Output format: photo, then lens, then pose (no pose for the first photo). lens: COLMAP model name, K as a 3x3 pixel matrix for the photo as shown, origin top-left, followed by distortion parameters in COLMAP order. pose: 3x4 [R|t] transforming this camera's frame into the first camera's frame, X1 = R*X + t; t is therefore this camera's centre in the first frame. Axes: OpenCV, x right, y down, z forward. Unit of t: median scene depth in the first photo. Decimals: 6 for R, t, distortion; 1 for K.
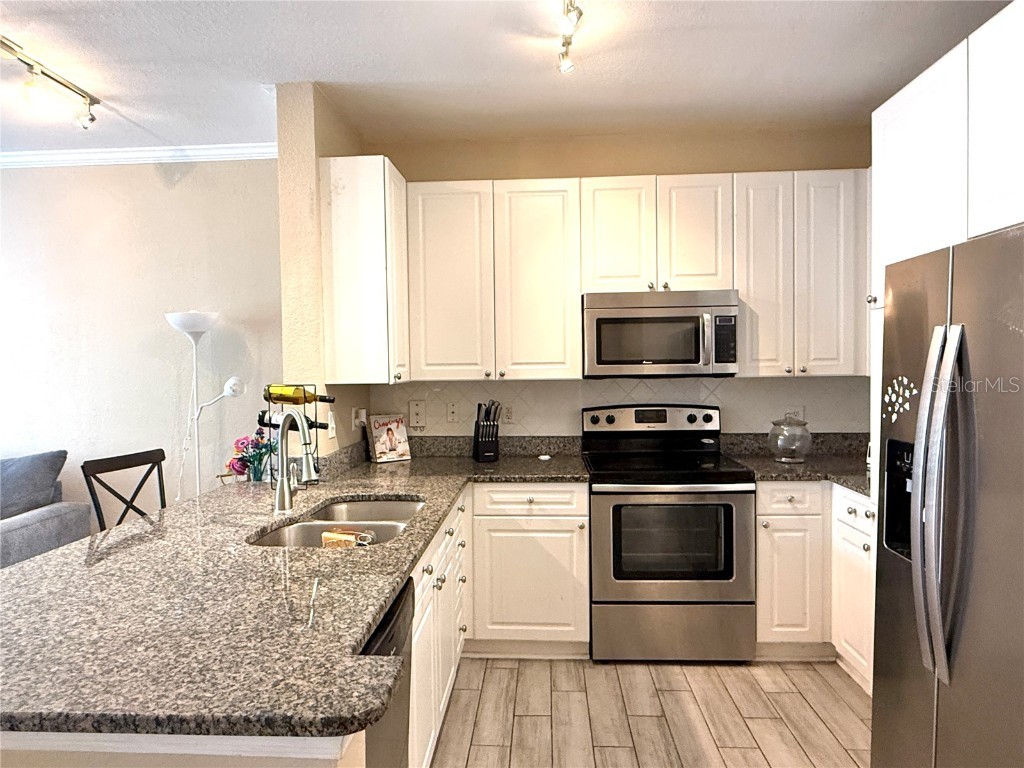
lens RADIAL K [[619.4, 0, 512.4], [0, 619.4, 384.4], [0, 0, 1]] dist [-0.007396, -0.000098]
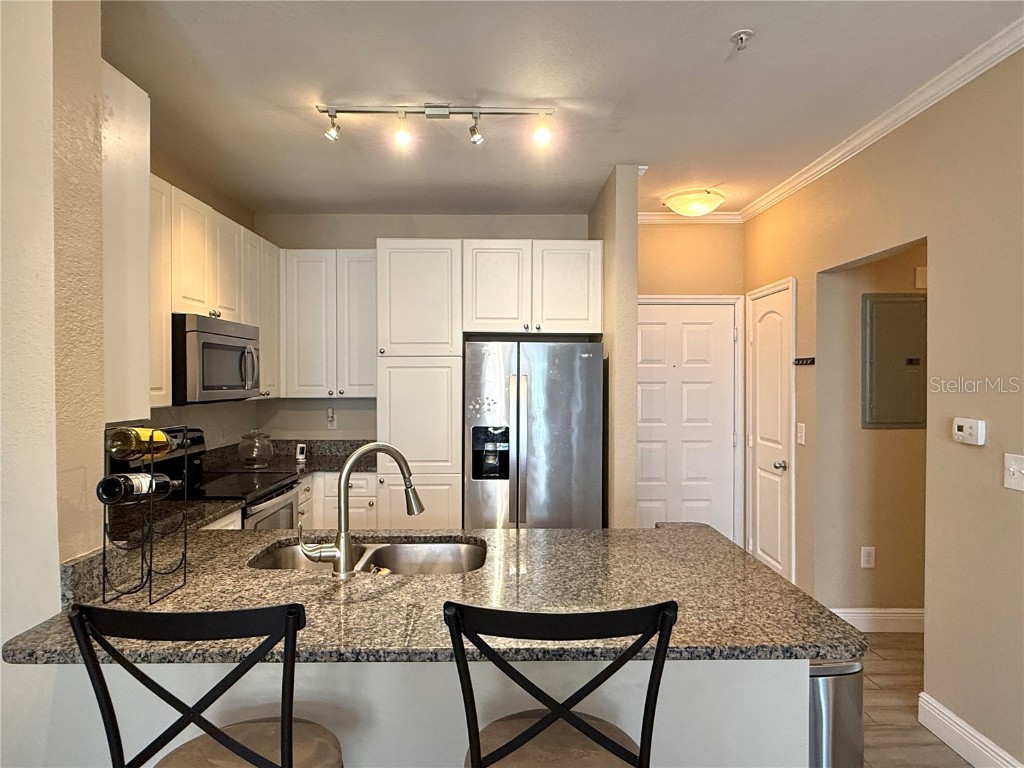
lens RADIAL K [[619.4, 0, 513.5], [0, 619.4, 384.1], [0, 0, 1]] dist [-0.007396, -0.000098]
pose [[-0.061947, 0.005240, 0.998066, -1.074535], [0.026317, 0.999647, -0.003615, -0.032531], [-0.997732, 0.026042, -0.062063, 0.734194]]
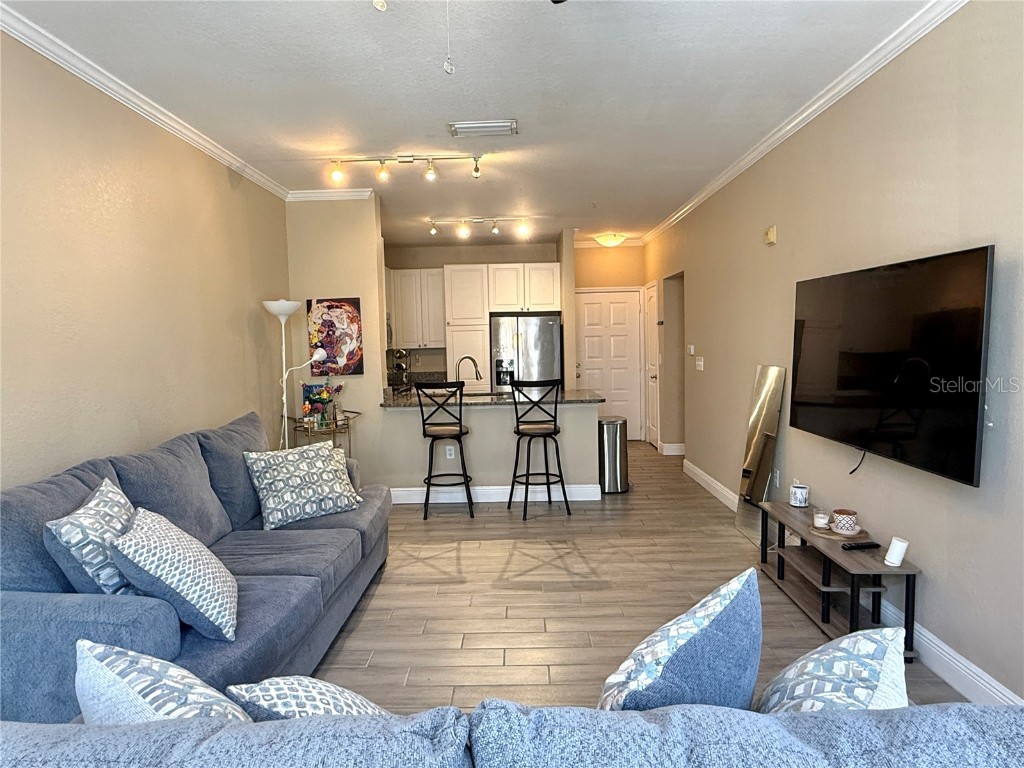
lens RADIAL K [[619.4, 0, 513.8], [0, 619.4, 385.2], [0, 0, 1]] dist [-0.007396, -0.000098]
pose [[-0.038524, -0.053887, 0.997804, -2.517888], [0.051144, 0.997130, 0.055825, 0.019330], [-0.997948, 0.053182, -0.035658, 0.767550]]
